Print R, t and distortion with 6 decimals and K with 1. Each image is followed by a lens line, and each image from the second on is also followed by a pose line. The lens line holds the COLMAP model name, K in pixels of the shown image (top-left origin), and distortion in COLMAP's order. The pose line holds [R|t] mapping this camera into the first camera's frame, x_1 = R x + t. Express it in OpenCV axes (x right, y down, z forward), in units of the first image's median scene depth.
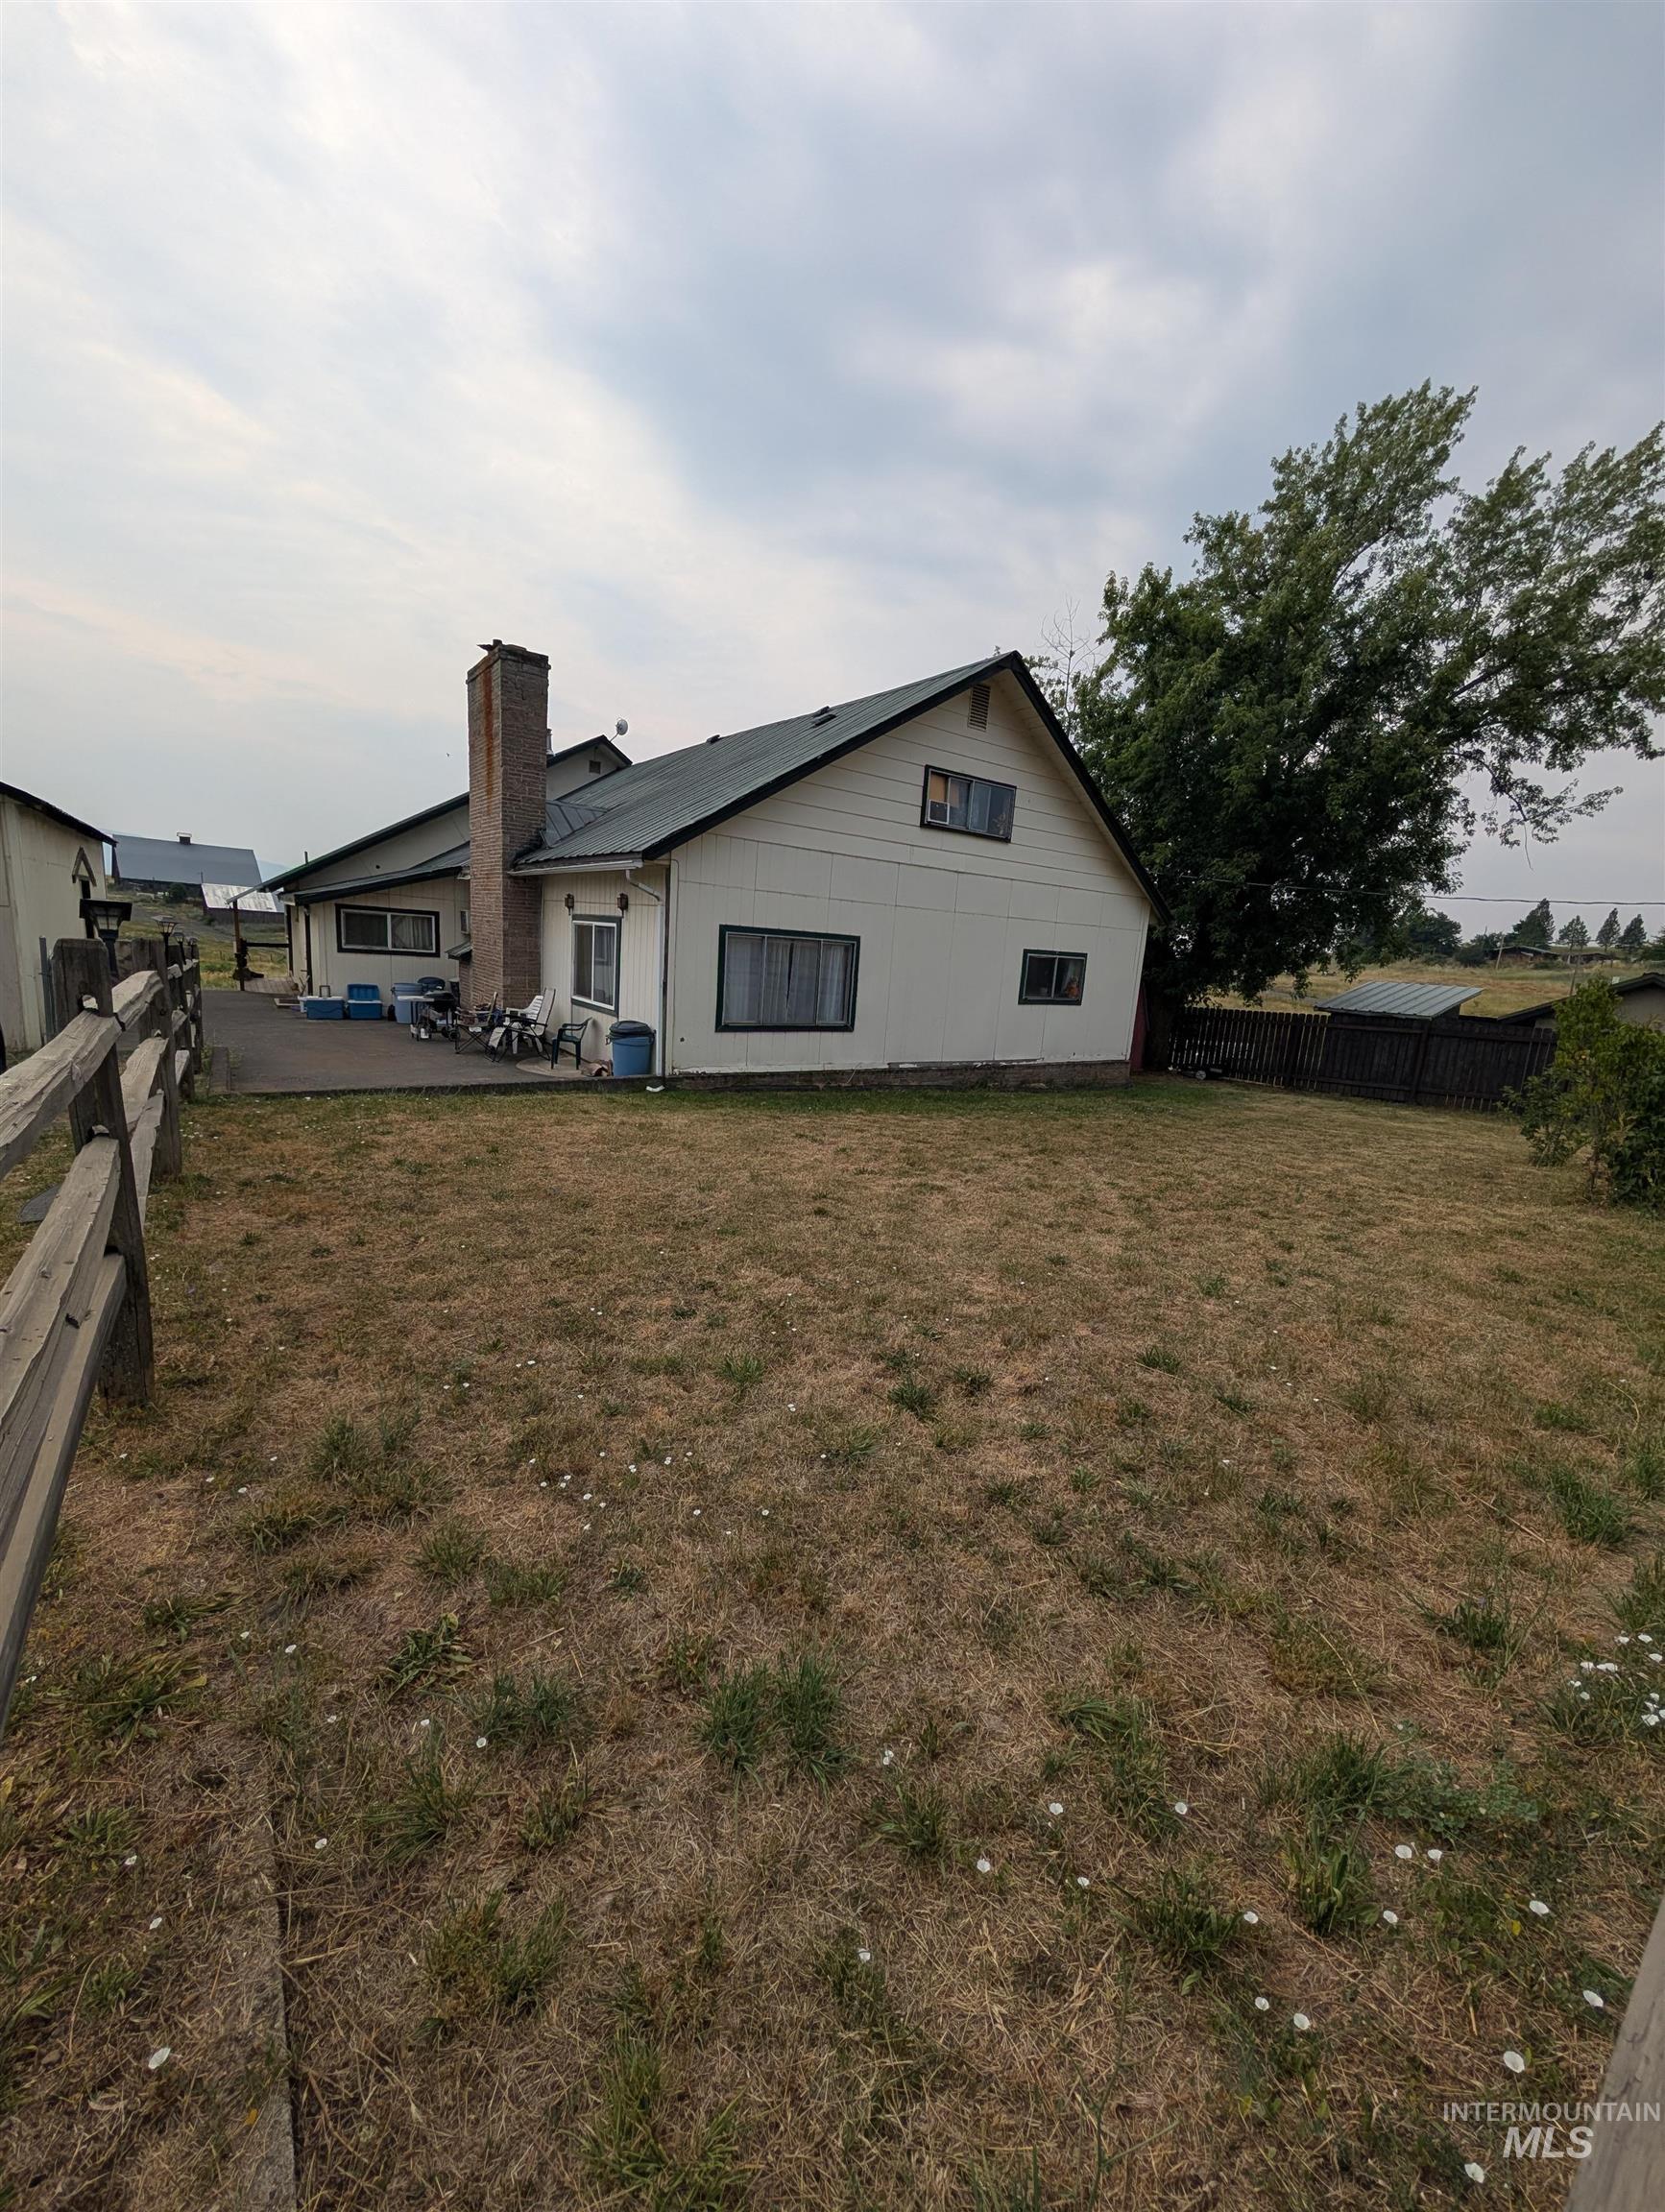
lens RADIAL K [[837.5, 0, 823.9], [0, 837.5, 1114.1], [0, 0, 1]] dist [-0.001950, 0.000436]
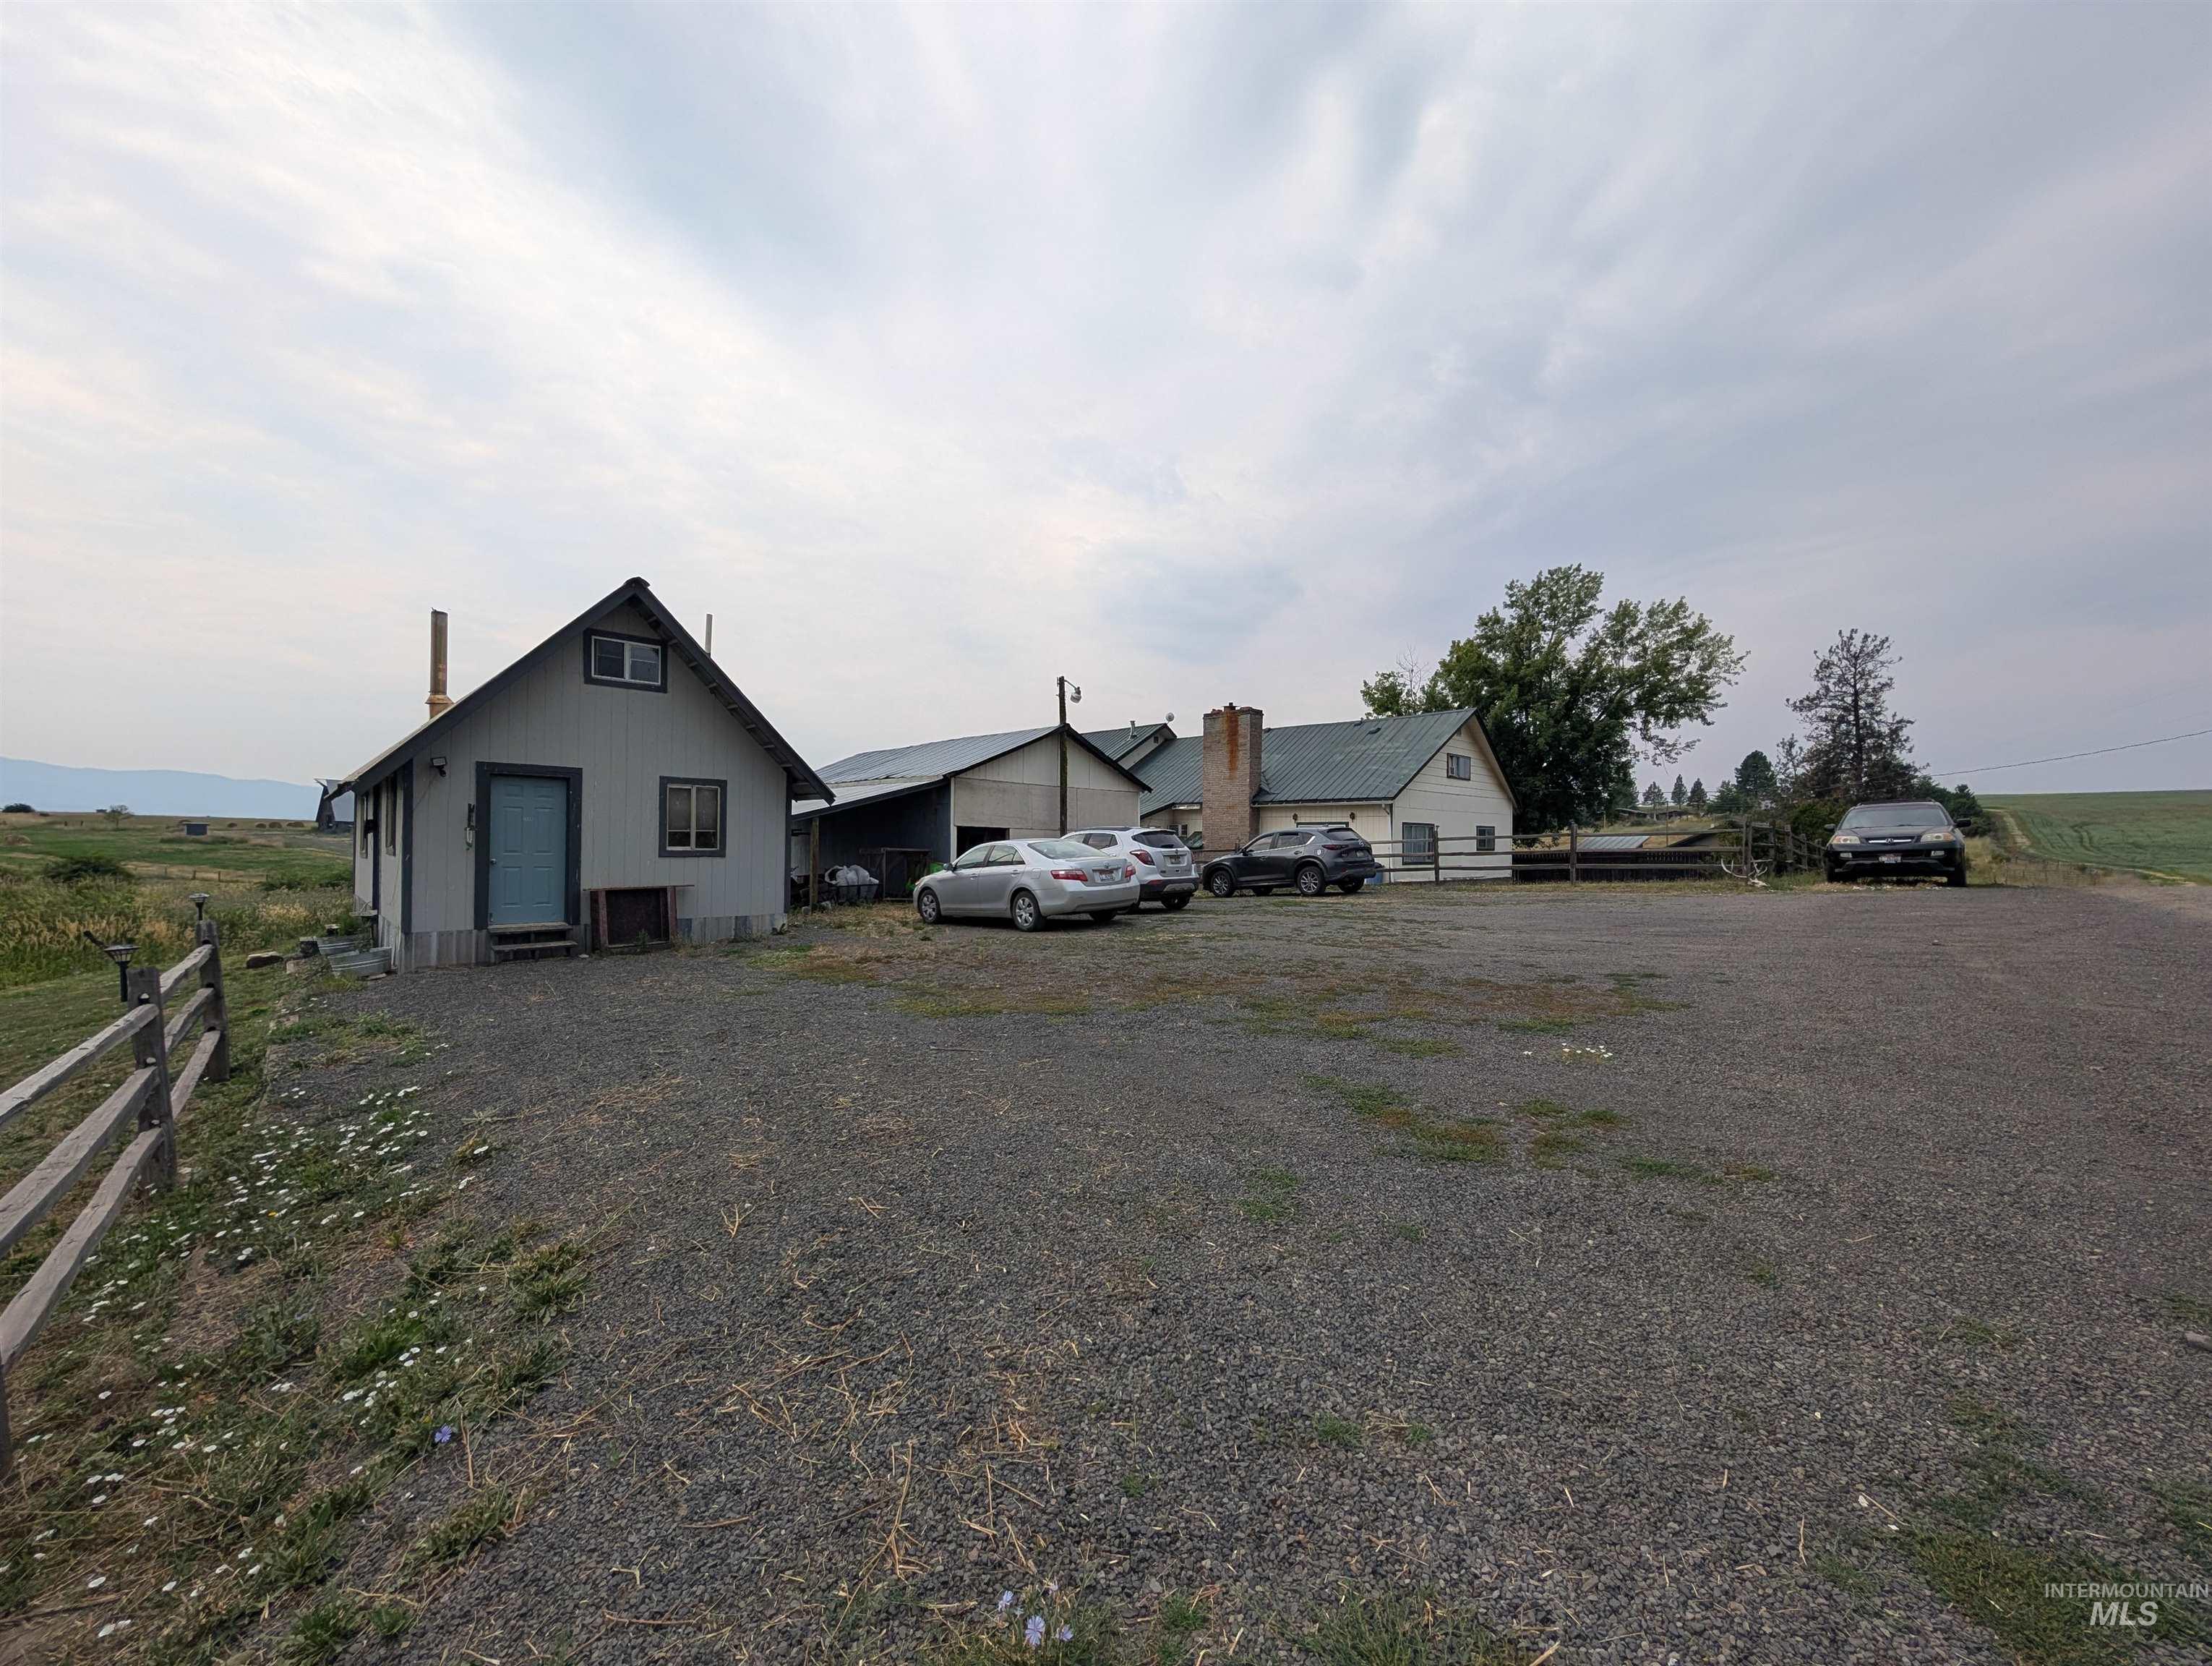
lens RADIAL K [[837.6, 0, 1105.1], [0, 837.6, 833.1], [0, 0, 1]] dist [-0.001950, 0.000436]
pose [[0.987902, -0.058617, 0.143575, -0.833440], [0.087002, 0.975882, -0.200213, 0.138058], [-0.128376, 0.210282, 0.969175, -0.793856]]
